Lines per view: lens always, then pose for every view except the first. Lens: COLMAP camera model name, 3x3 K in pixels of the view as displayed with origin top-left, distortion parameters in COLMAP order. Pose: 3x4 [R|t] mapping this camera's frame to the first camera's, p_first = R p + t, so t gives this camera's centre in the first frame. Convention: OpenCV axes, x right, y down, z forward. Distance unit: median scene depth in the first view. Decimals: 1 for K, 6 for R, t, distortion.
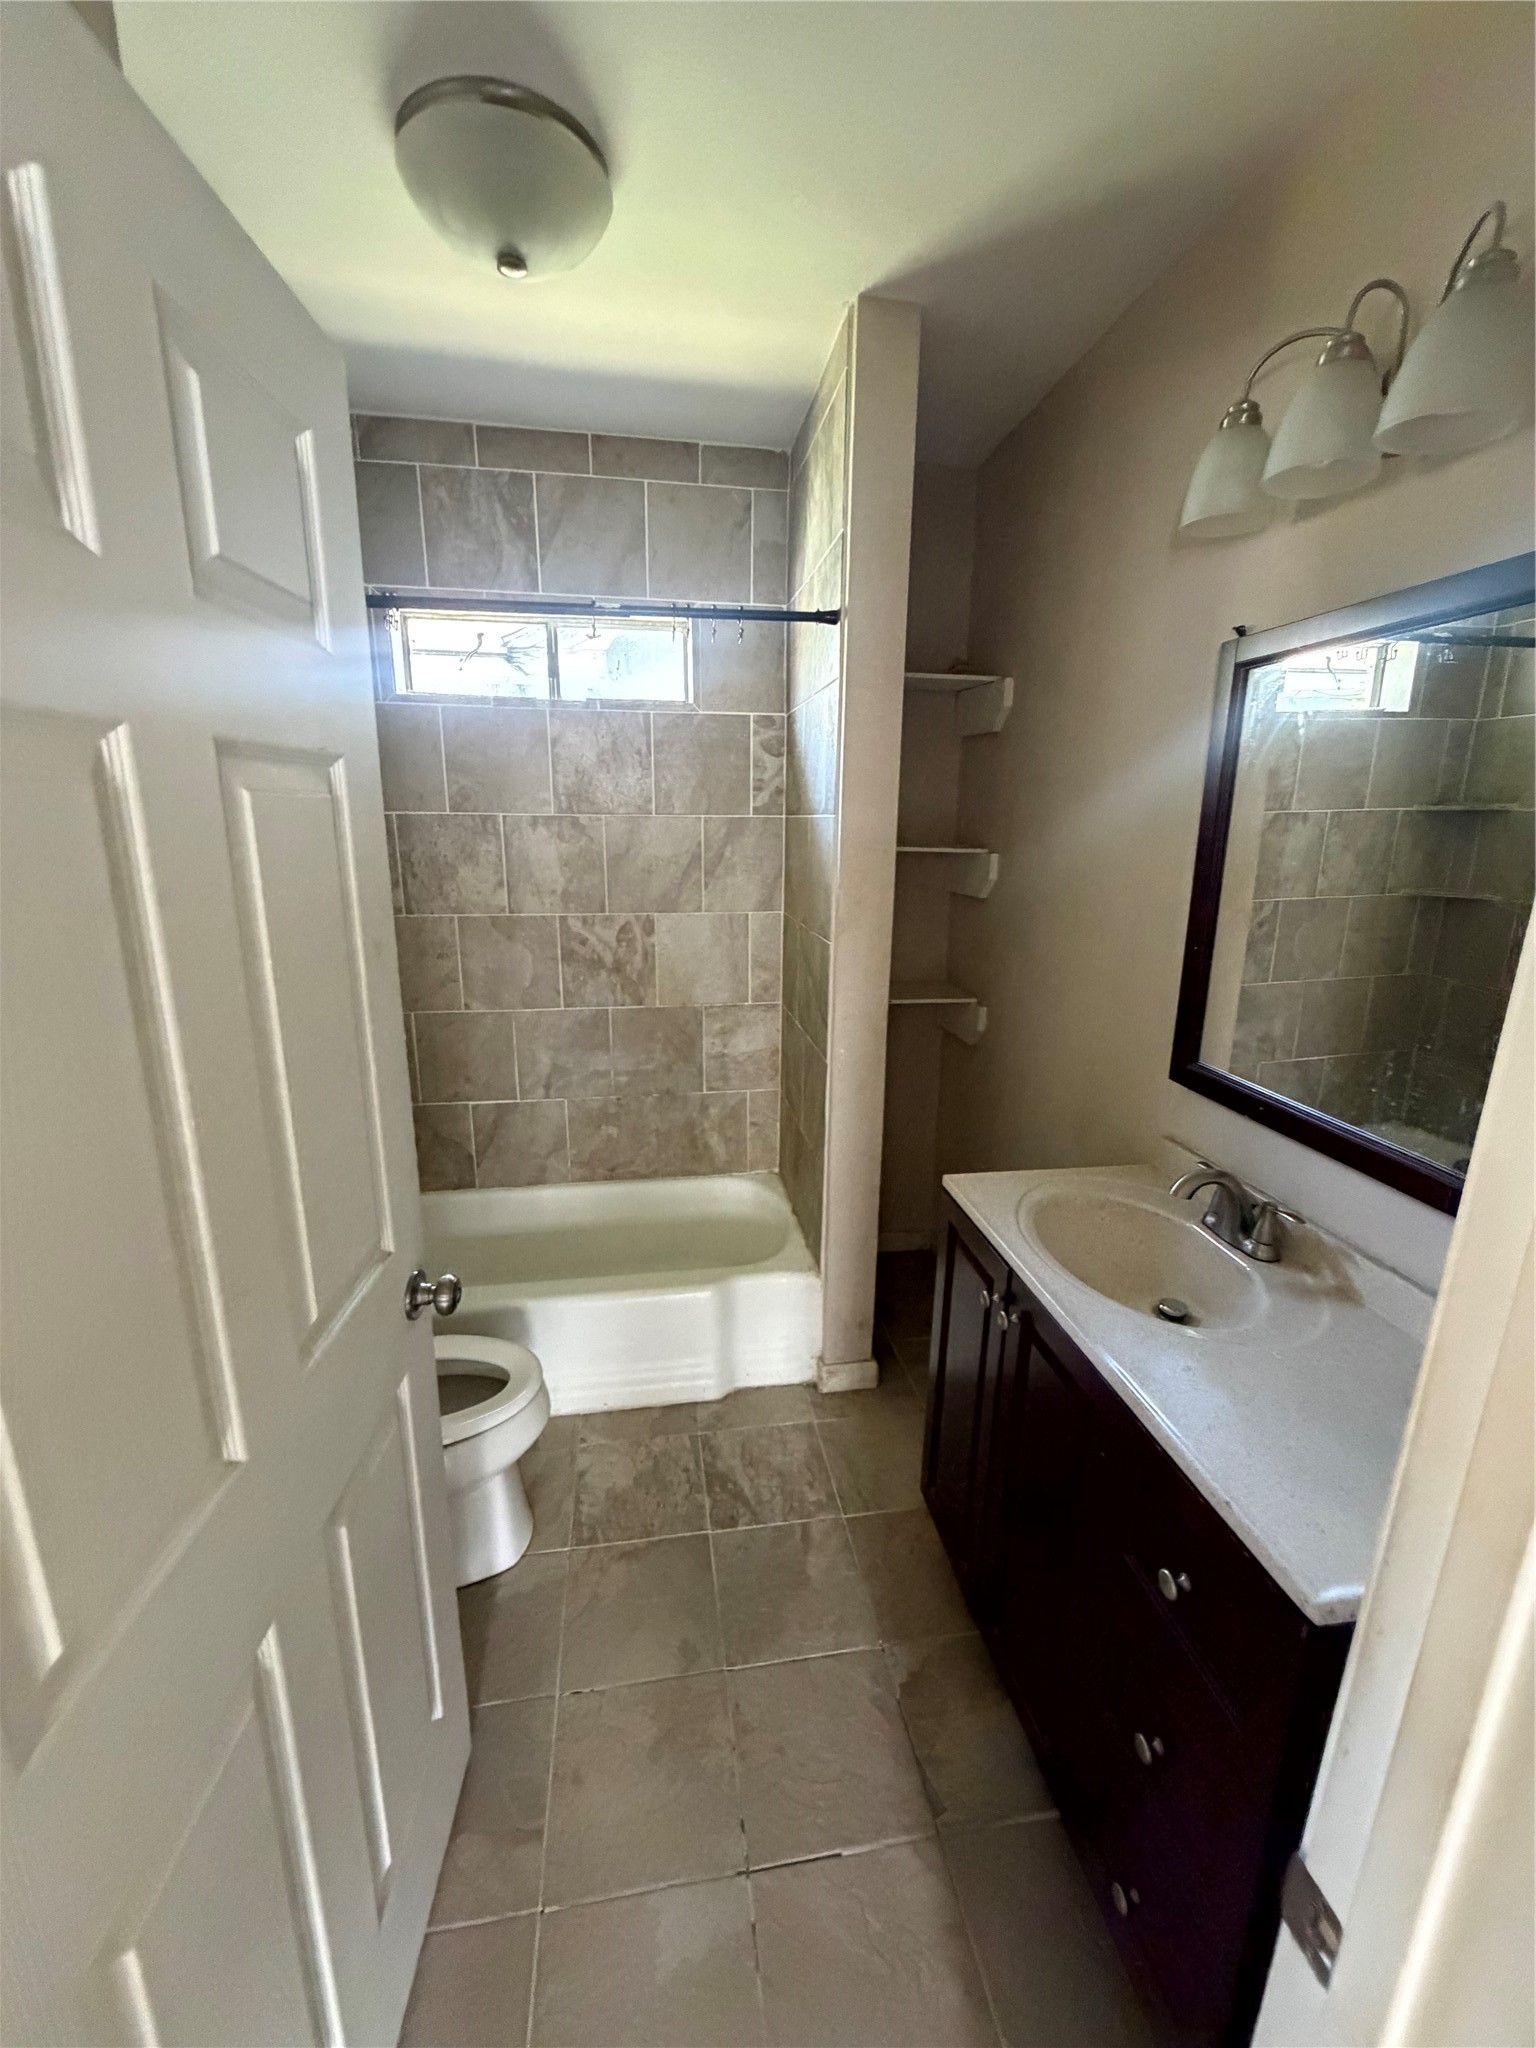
lens RADIAL K [[816.7, 0, 762.6], [0, 816.7, 1021.9], [0, 0, 1]] dist [-0.001563, 0.000582]
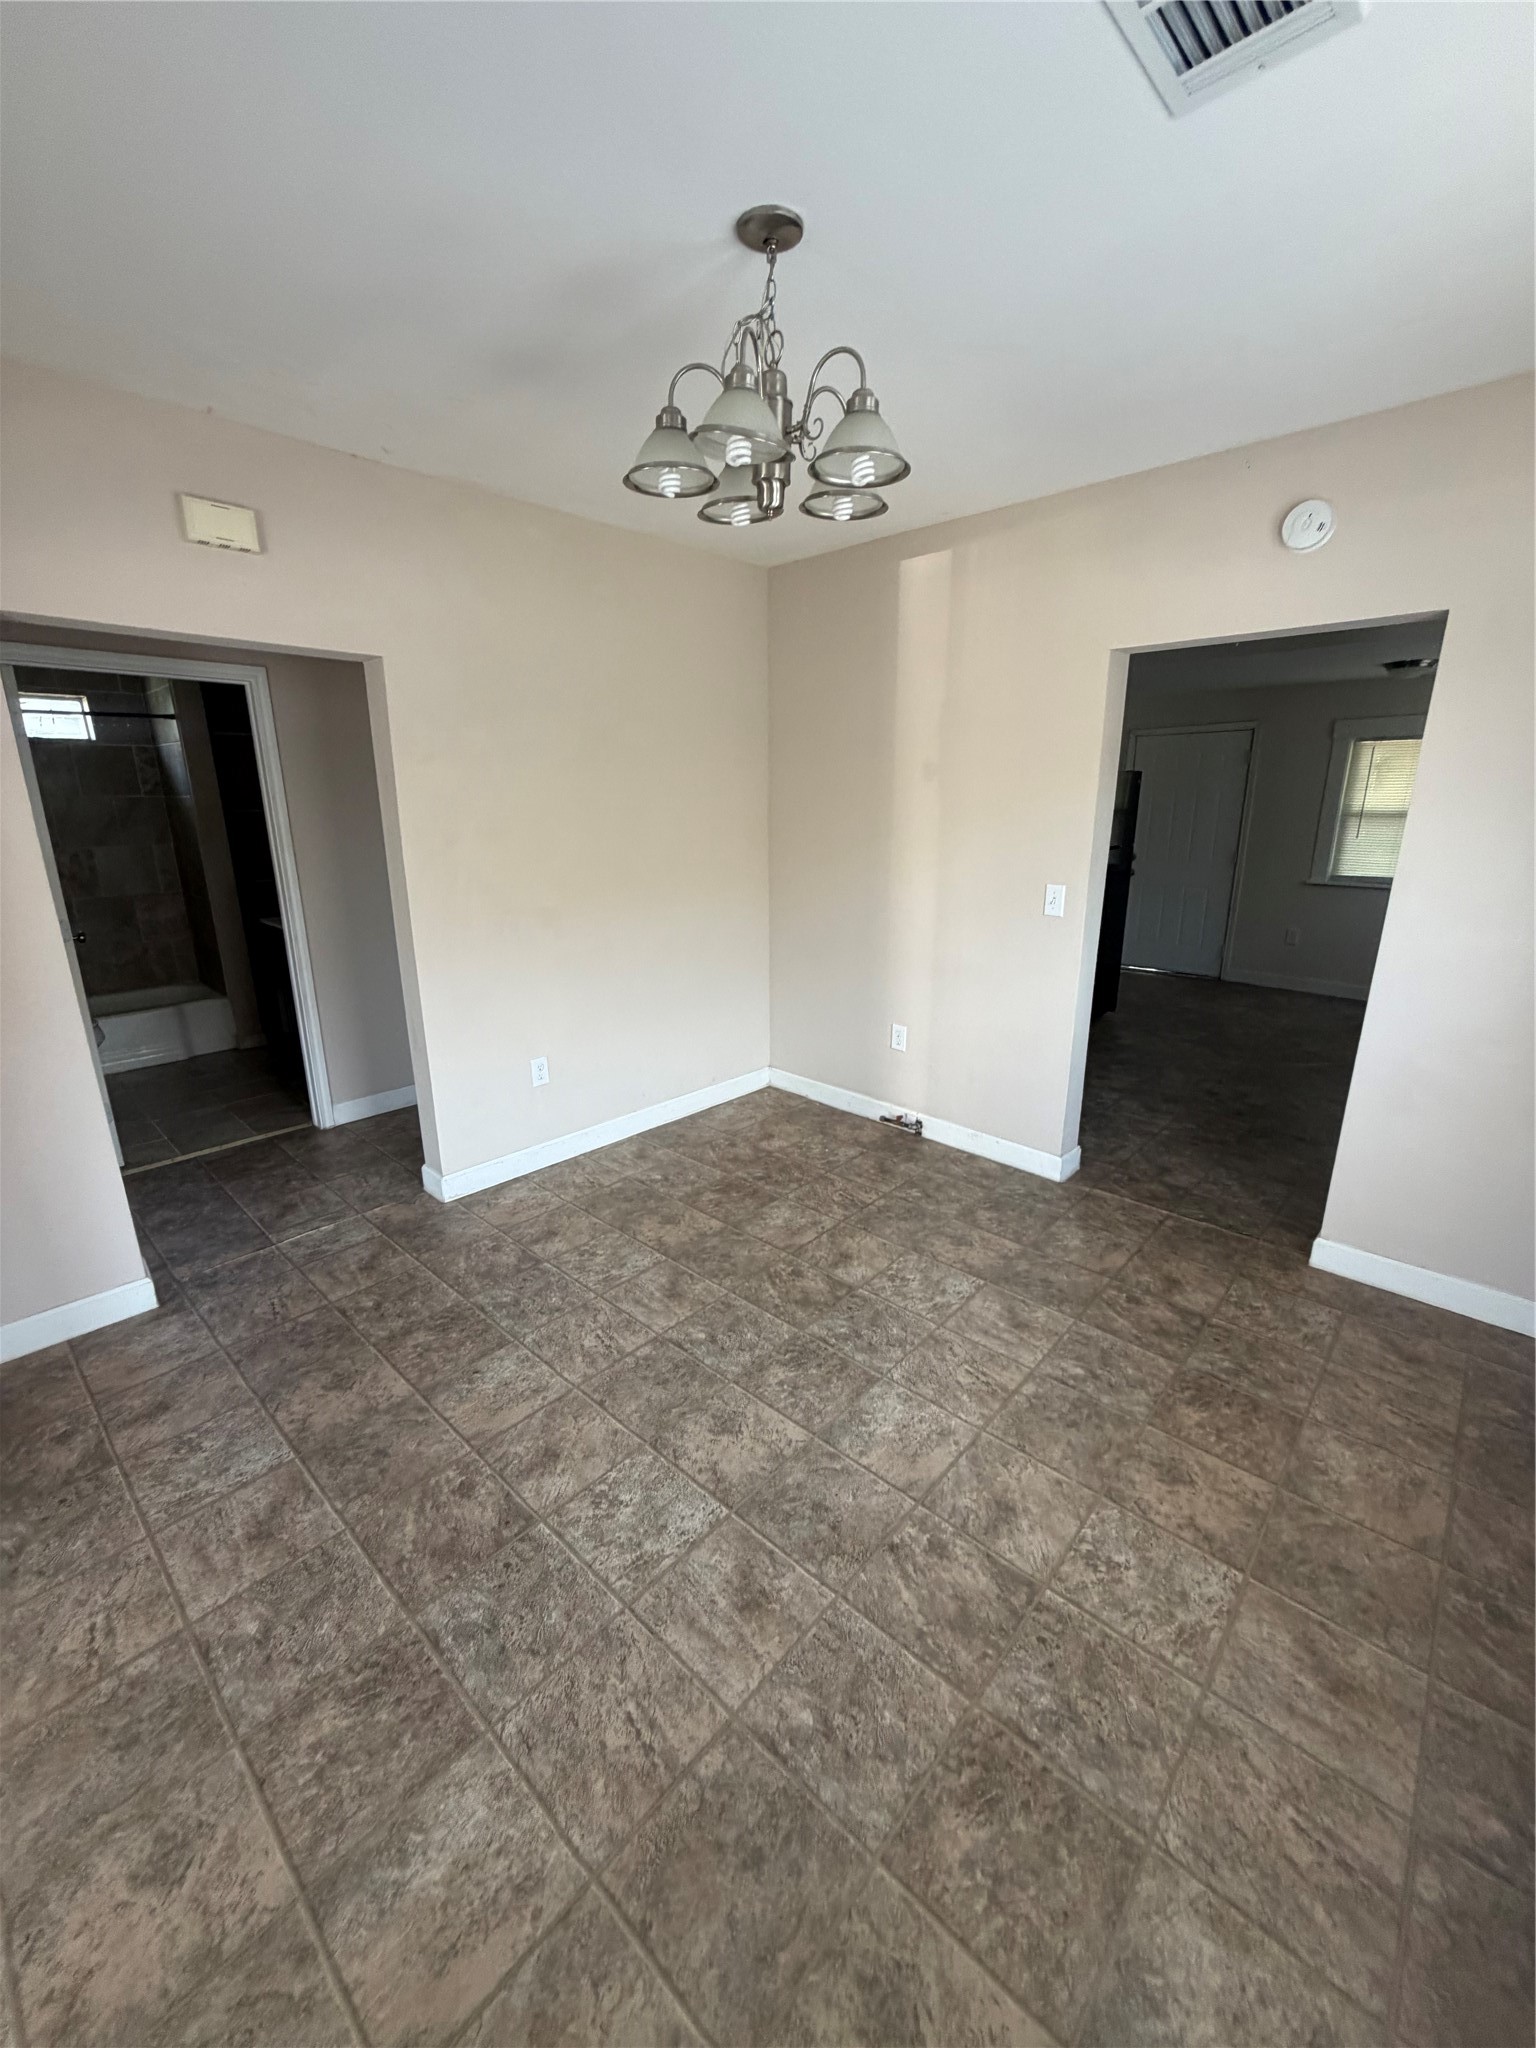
lens RADIAL K [[816.7, 0, 766.1], [0, 816.7, 1023.3], [0, 0, 1]] dist [-0.001563, 0.000582]
pose [[0.788638, -0.181627, 0.587419, -0.088627], [0.167463, 0.982706, 0.079022, 0.413886], [-0.591613, 0.036051, 0.805415, -1.573342]]
